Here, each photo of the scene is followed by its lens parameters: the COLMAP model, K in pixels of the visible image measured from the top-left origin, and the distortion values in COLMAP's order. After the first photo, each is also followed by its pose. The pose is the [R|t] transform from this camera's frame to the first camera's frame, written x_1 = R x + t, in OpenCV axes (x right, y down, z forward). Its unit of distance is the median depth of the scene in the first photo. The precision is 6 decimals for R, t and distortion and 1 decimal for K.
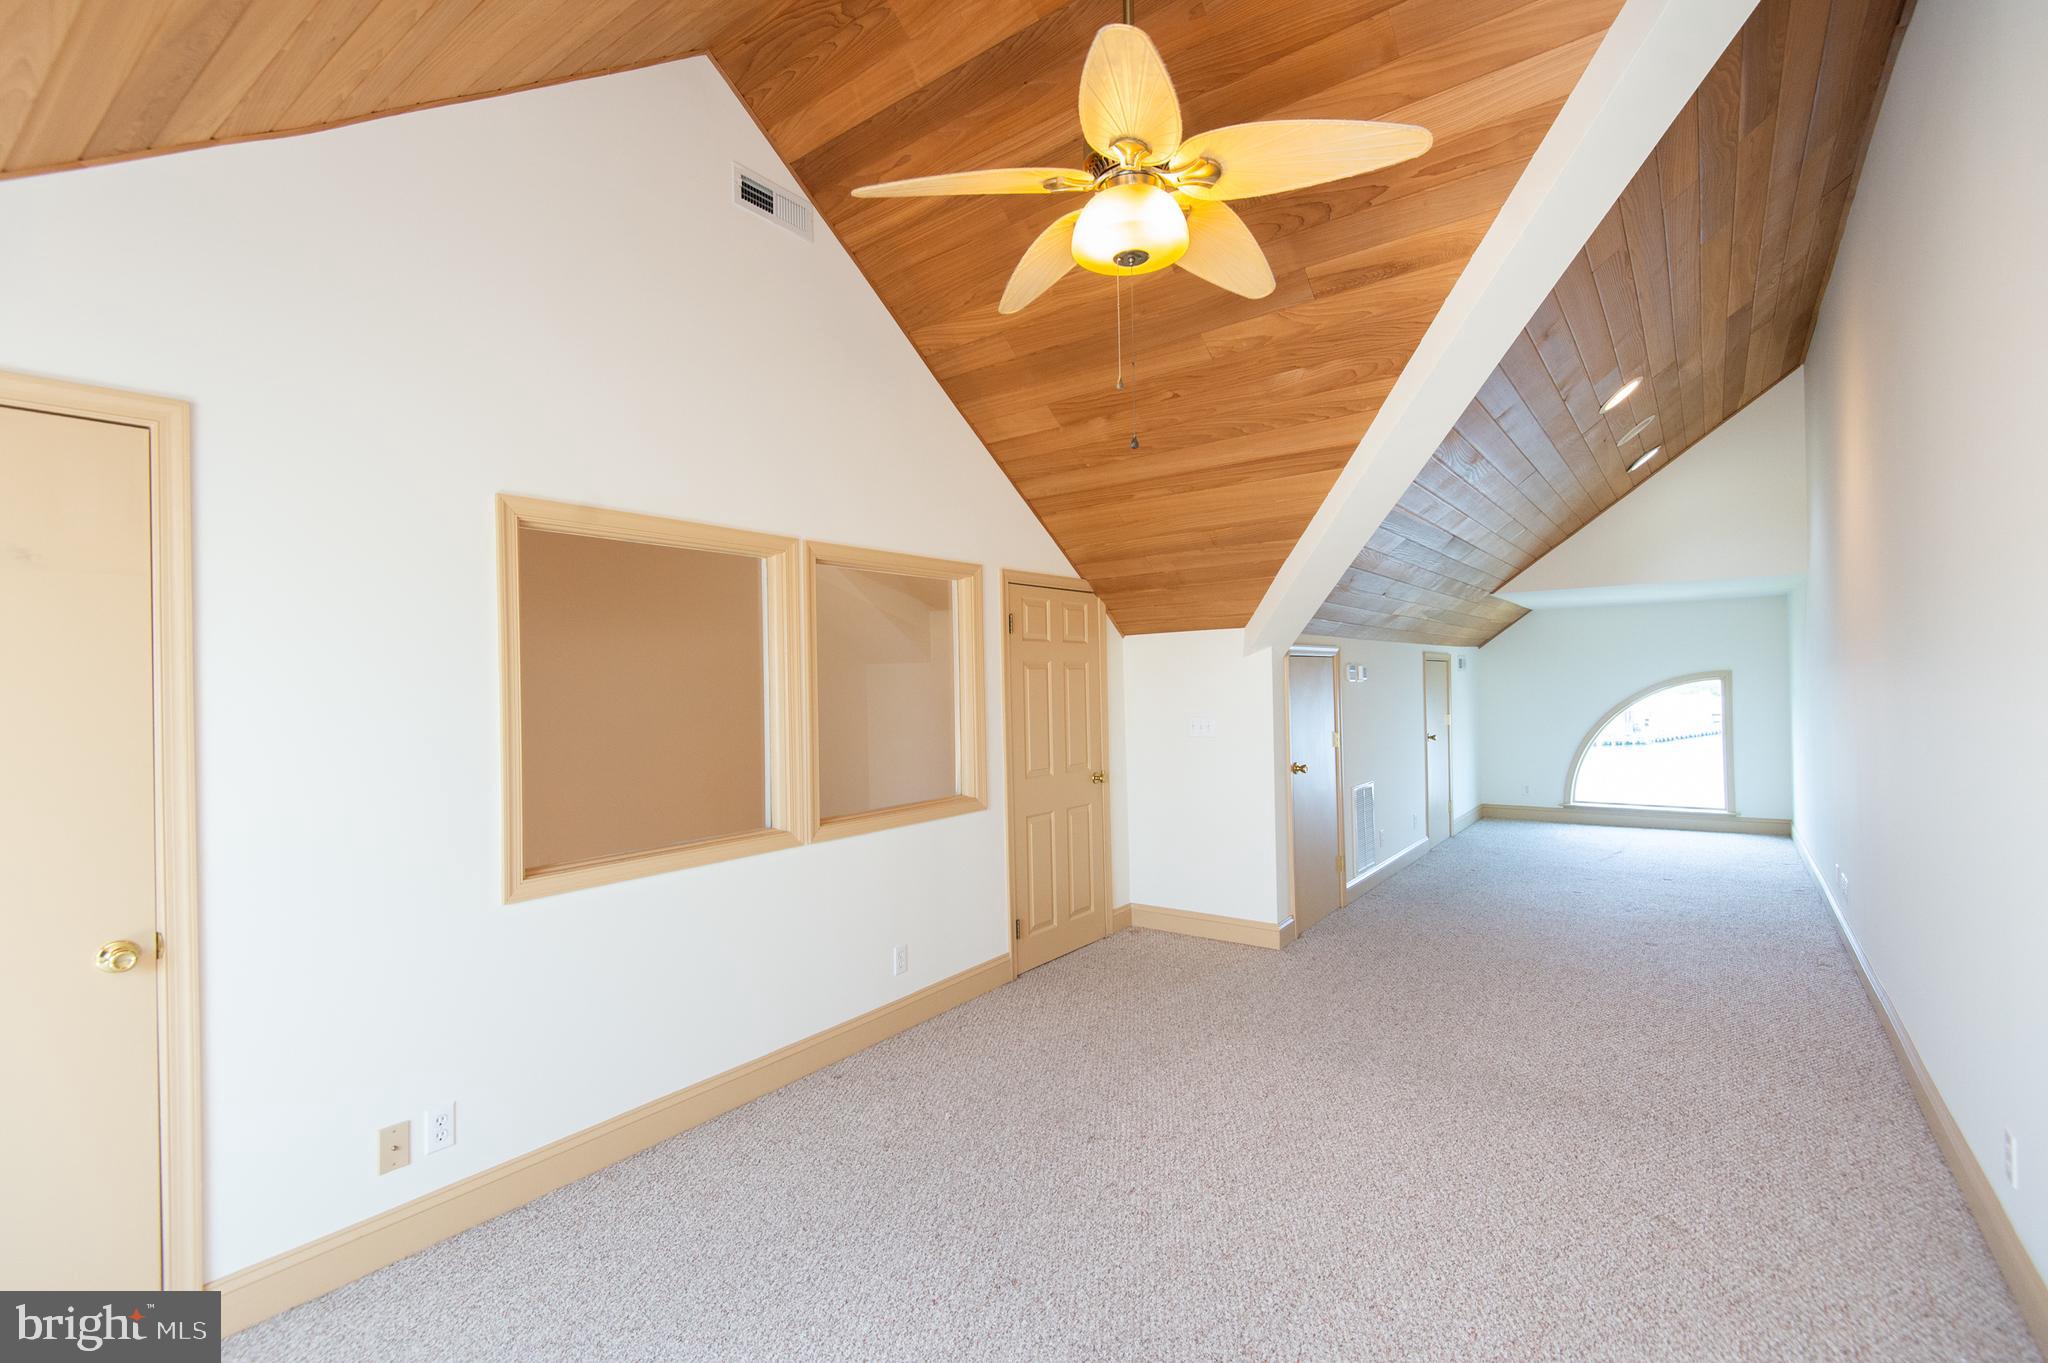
lens RADIAL K [[938.9, 0, 1024.1], [0, 938.9, 685.7], [0, 0, 1]] dist [0.024395, -0.013556]
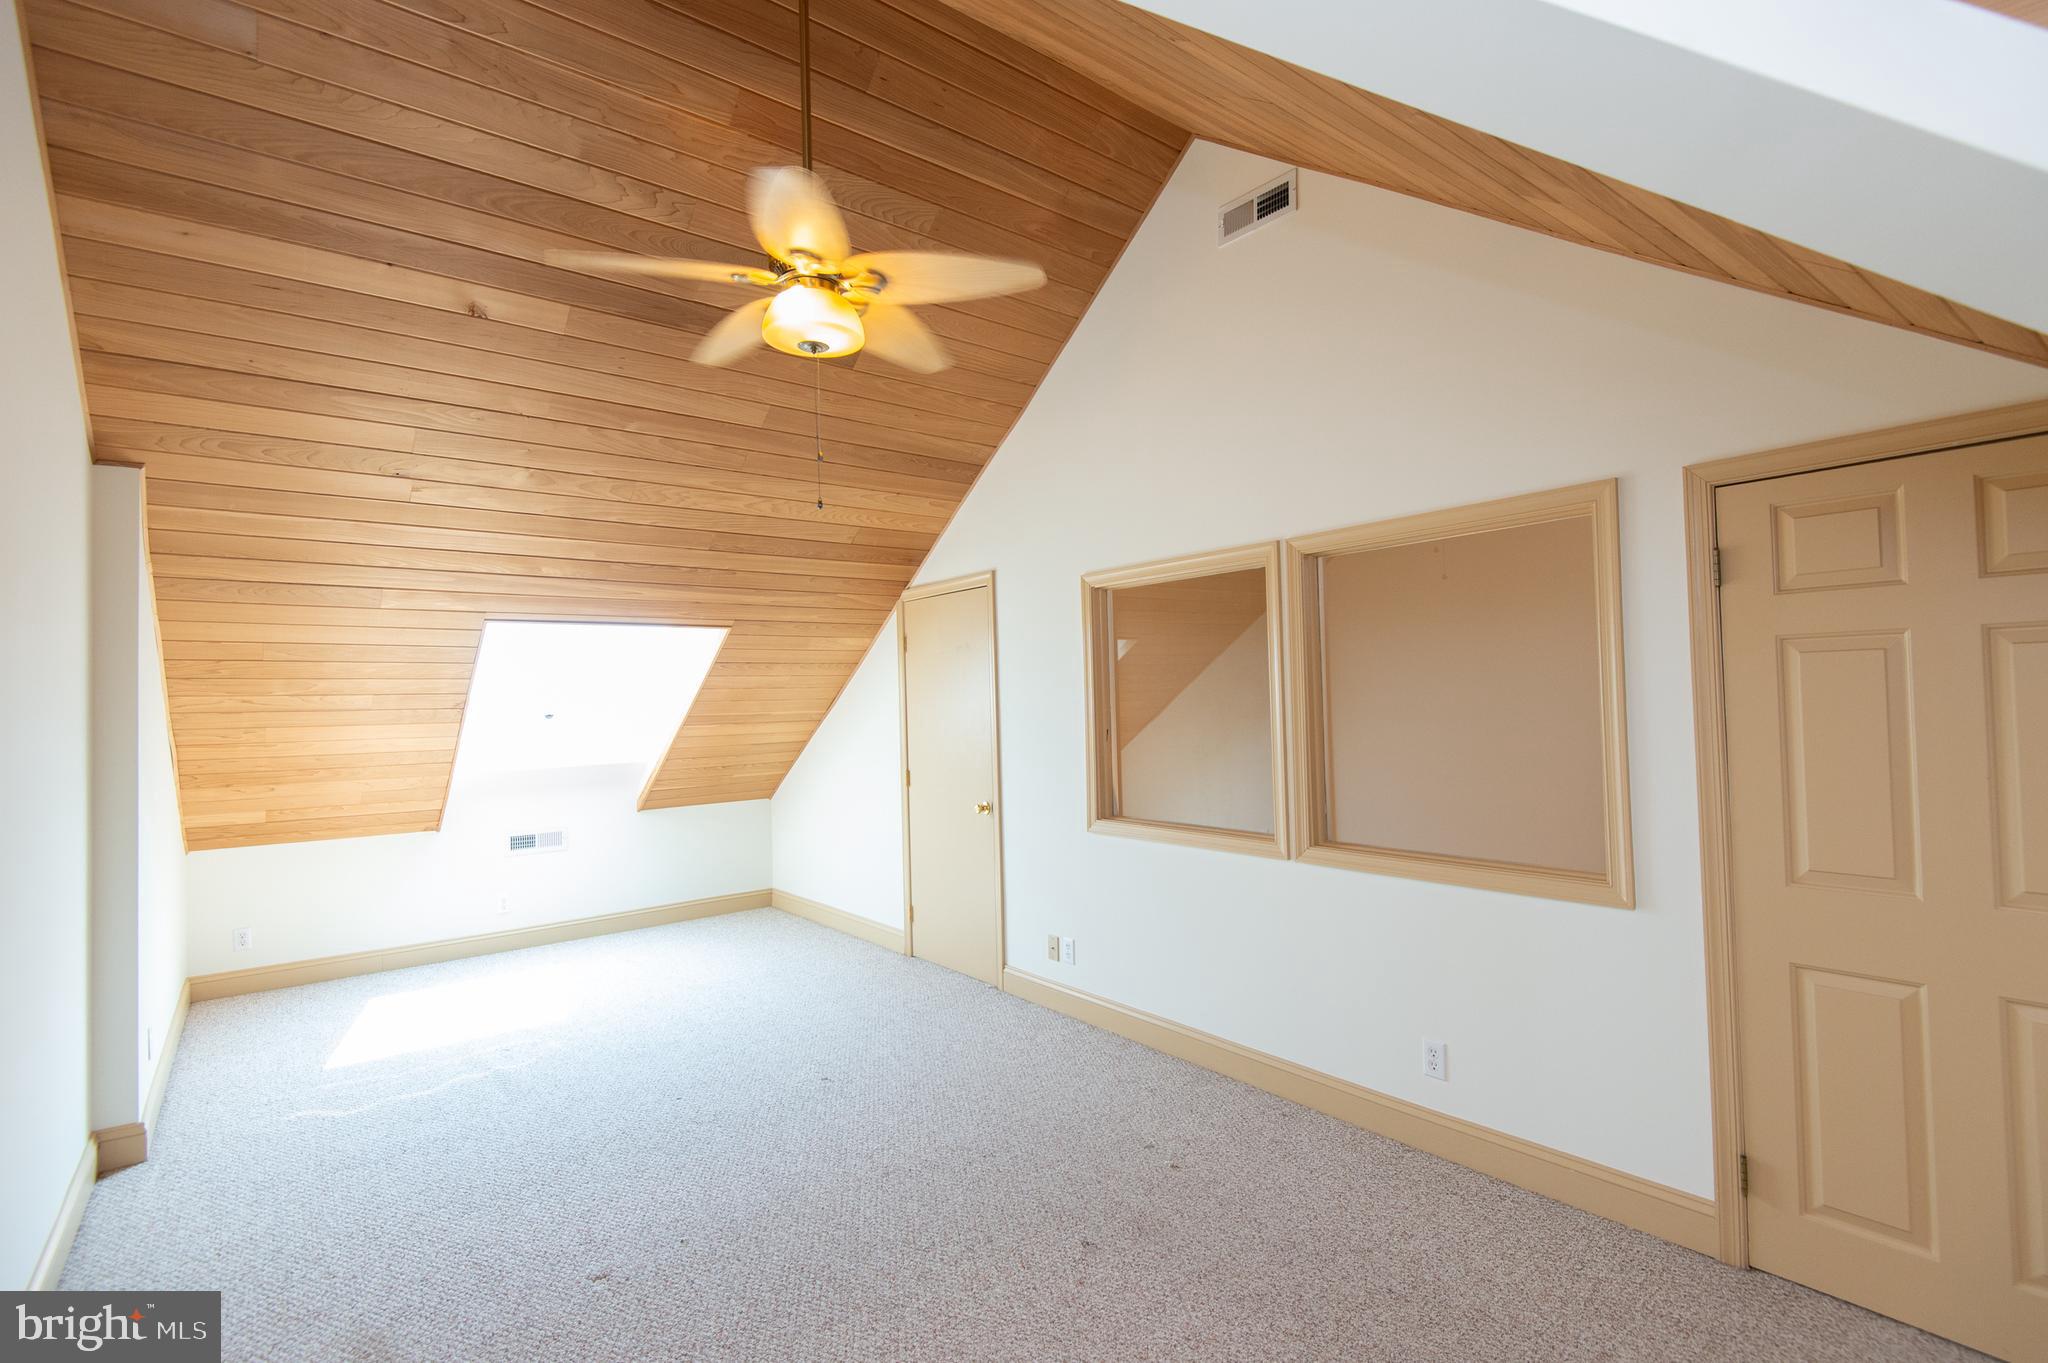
lens RADIAL K [[938.9, 0, 1025.2], [0, 938.9, 678.2], [0, 0, 1]] dist [0.024395, -0.013556]
pose [[-0.272251, 0.013797, -0.962127, 0.799750], [0.039291, 0.999223, 0.003211, -0.030551], [0.961424, -0.036929, -0.272582, 1.072062]]
